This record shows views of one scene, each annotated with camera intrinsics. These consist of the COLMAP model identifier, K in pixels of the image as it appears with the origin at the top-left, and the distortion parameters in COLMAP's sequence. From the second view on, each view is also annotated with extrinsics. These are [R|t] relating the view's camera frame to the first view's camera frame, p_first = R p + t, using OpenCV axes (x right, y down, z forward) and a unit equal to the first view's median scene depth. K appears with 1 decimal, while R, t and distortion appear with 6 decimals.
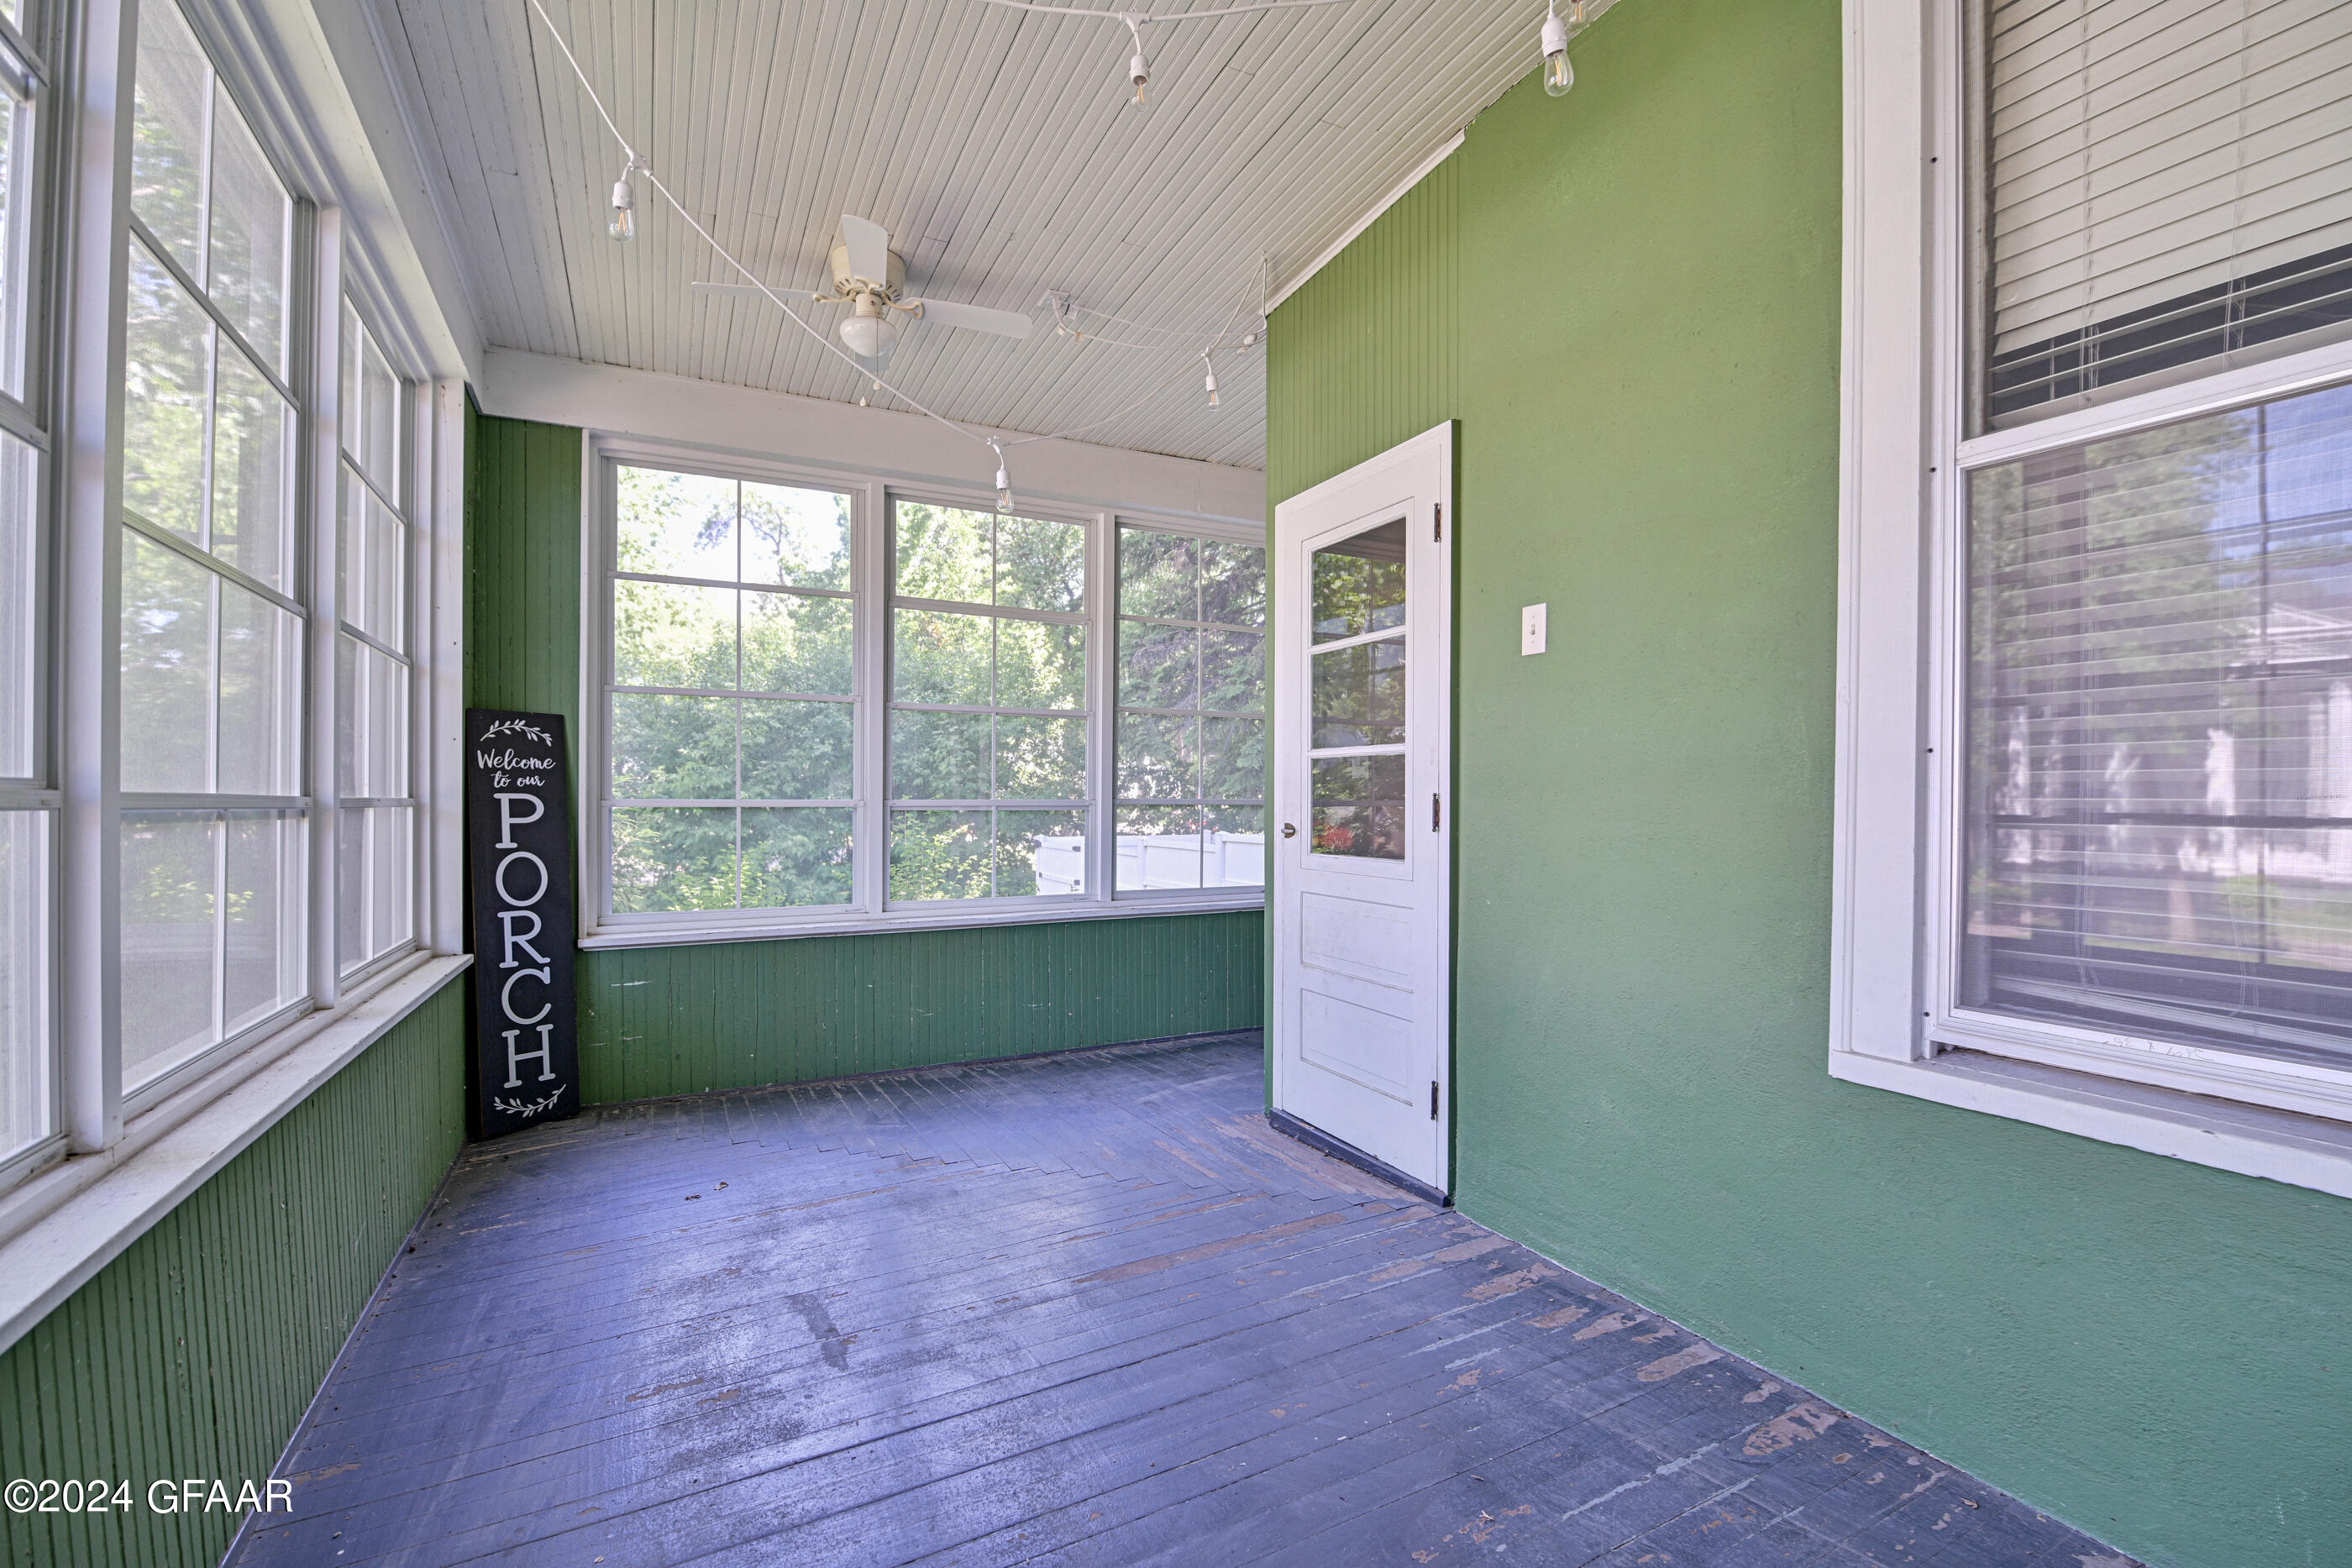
lens RADIAL K [[1043.8, 0, 1177.1], [0, 1043.8, 808.8], [0, 0, 1]] dist [-0.001437, -0.009565]
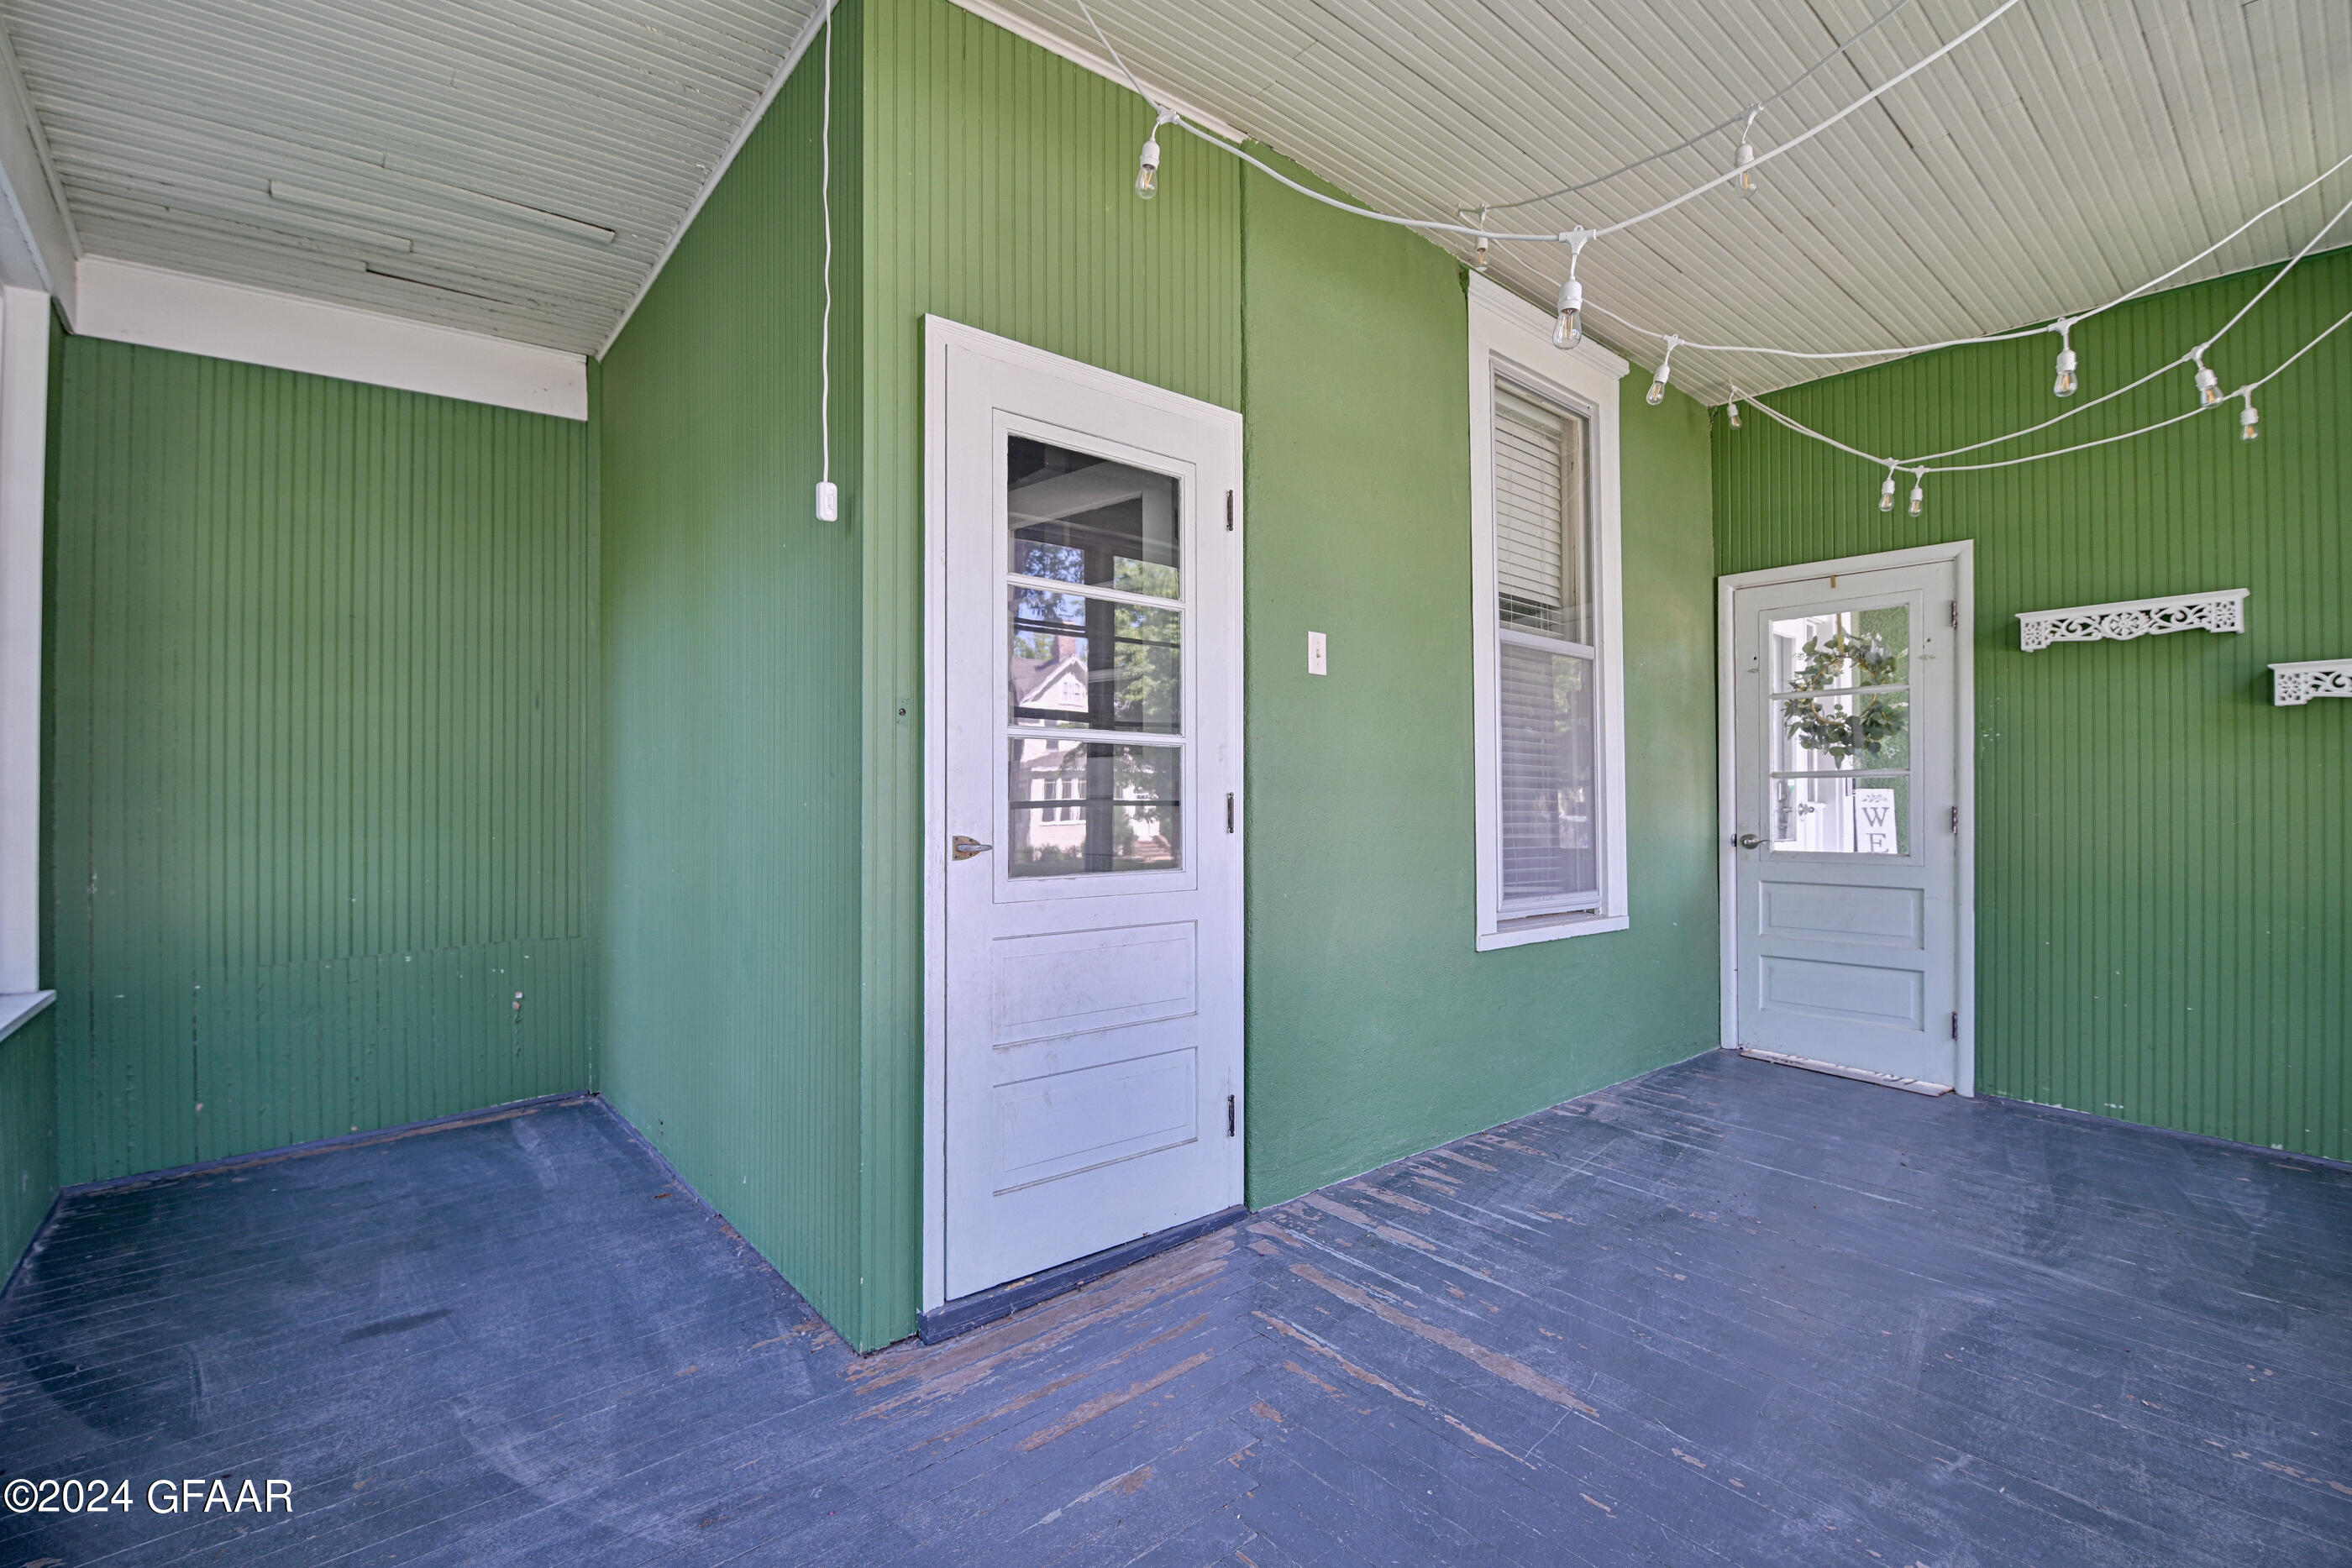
lens RADIAL K [[1043.8, 0, 1177.1], [0, 1043.8, 808.8], [0, 0, 1]] dist [-0.001437, -0.009565]
pose [[-0.242248, 0.000391, 0.970214, -0.769417], [0.012988, 0.999912, 0.002840, -0.004002], [-0.970127, 0.013289, -0.242231, 1.474785]]
